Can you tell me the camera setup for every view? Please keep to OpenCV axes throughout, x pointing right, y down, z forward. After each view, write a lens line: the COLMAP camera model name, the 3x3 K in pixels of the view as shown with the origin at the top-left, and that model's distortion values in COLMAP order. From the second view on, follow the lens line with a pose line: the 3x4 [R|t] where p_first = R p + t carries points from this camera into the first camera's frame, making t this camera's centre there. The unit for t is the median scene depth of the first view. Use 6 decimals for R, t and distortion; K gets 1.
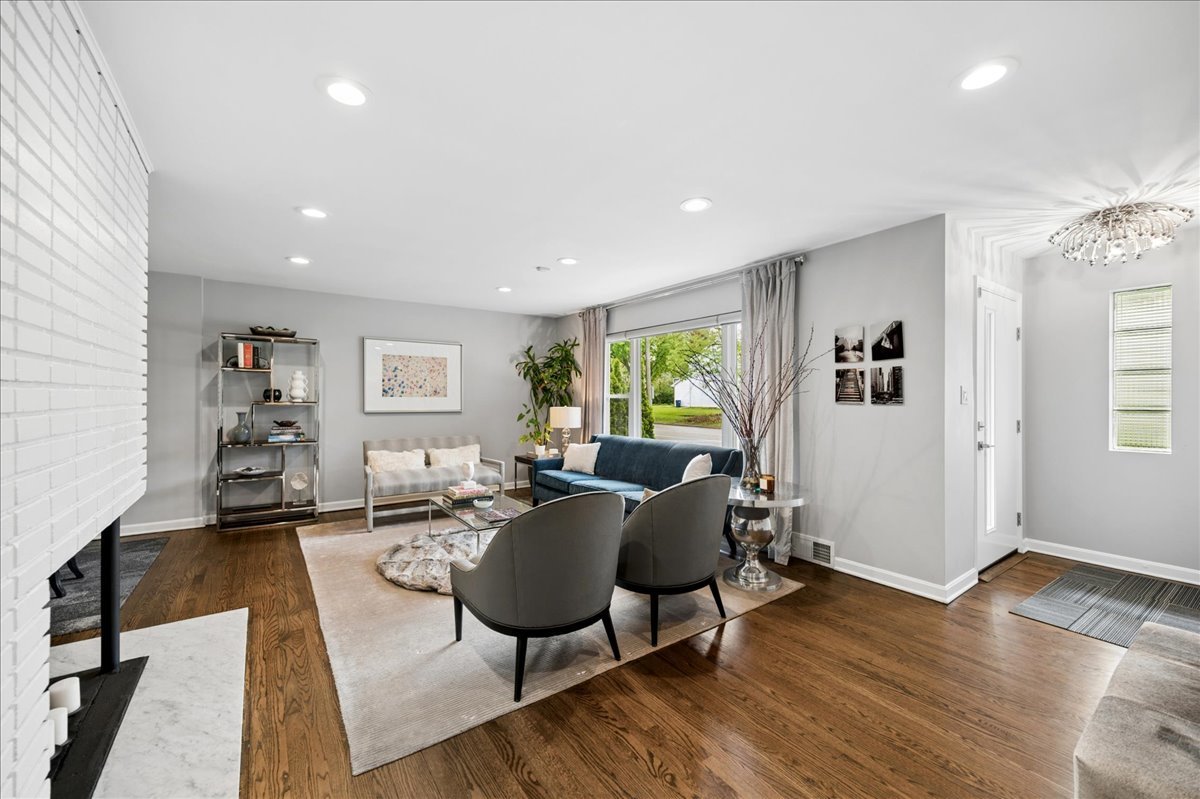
lens RADIAL K [[475.2, 0, 605.5], [0, 475.2, 396.6], [0, 0, 1]] dist [-0.002418, 0.000759]
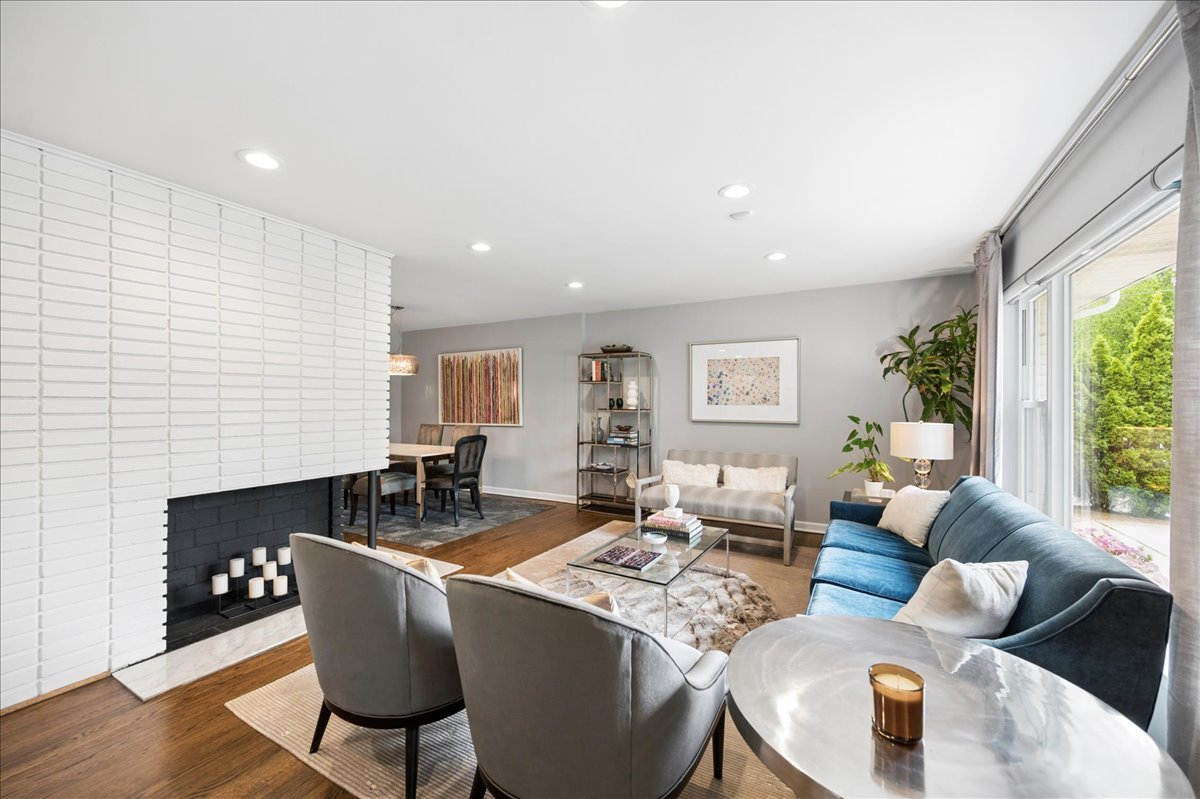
lens RADIAL K [[475.2, 0, 602.8], [0, 475.2, 406.6], [0, 0, 1]] dist [-0.002418, 0.000759]
pose [[0.423421, 0.004992, -0.905919, 0.358179], [-0.001796, 0.999987, 0.004671, 0.000033], [0.905931, -0.000351, 0.423424, 0.495712]]
